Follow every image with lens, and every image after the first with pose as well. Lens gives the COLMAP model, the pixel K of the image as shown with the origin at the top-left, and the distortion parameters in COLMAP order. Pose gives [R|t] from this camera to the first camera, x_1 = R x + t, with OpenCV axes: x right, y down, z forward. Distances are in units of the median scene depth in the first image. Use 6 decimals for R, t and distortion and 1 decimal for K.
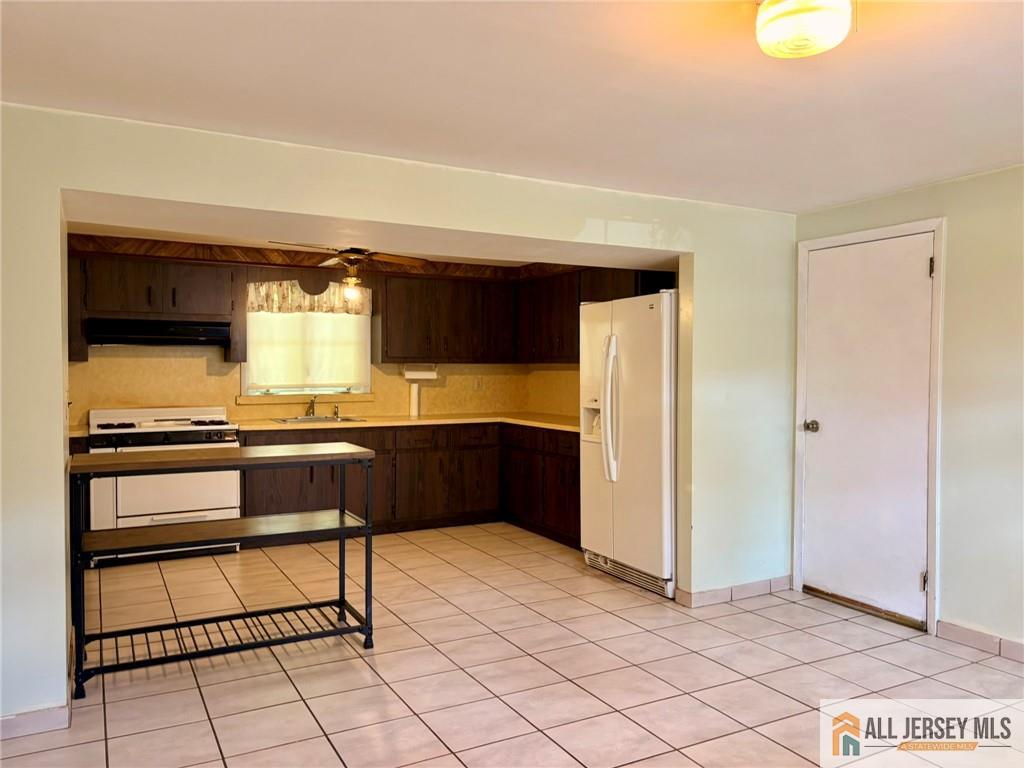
lens RADIAL K [[779.4, 0, 516.0], [0, 779.4, 380.3], [0, 0, 1]] dist [0.034759, -0.010528]
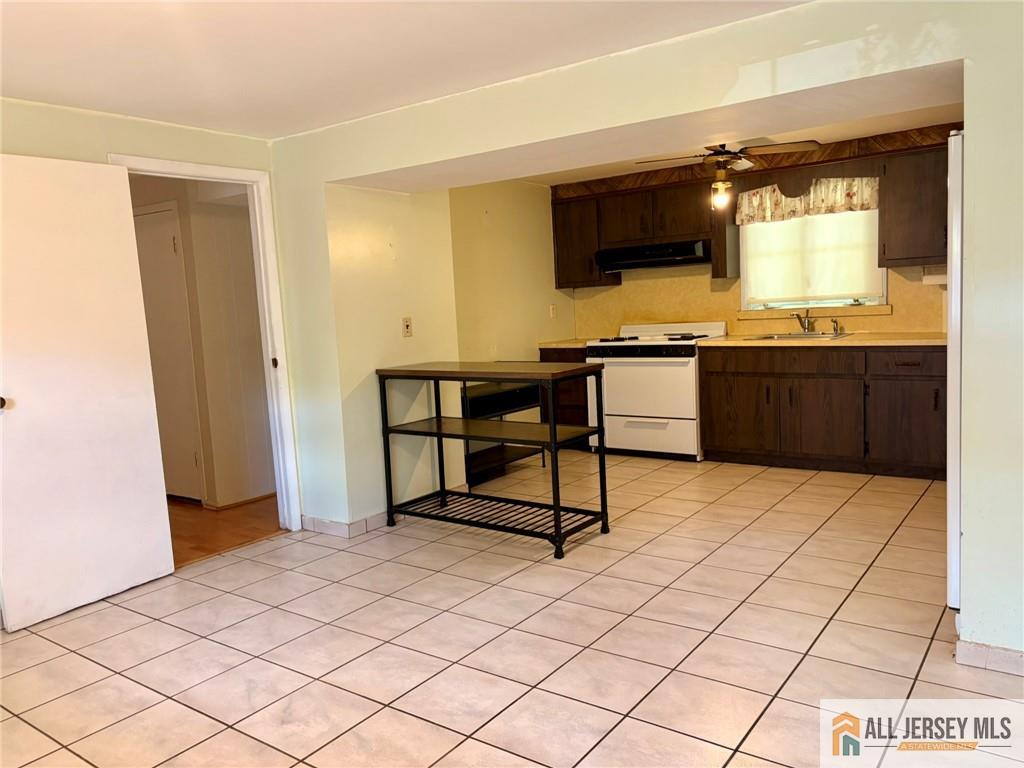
lens RADIAL K [[779.4, 0, 516.0], [0, 779.4, 380.3], [0, 0, 1]] dist [0.034759, -0.010528]
pose [[0.423512, 0.070823, -0.903118, 0.482807], [0.041506, 0.994375, 0.097444, -0.001321], [0.904939, -0.078753, 0.418190, 0.352862]]
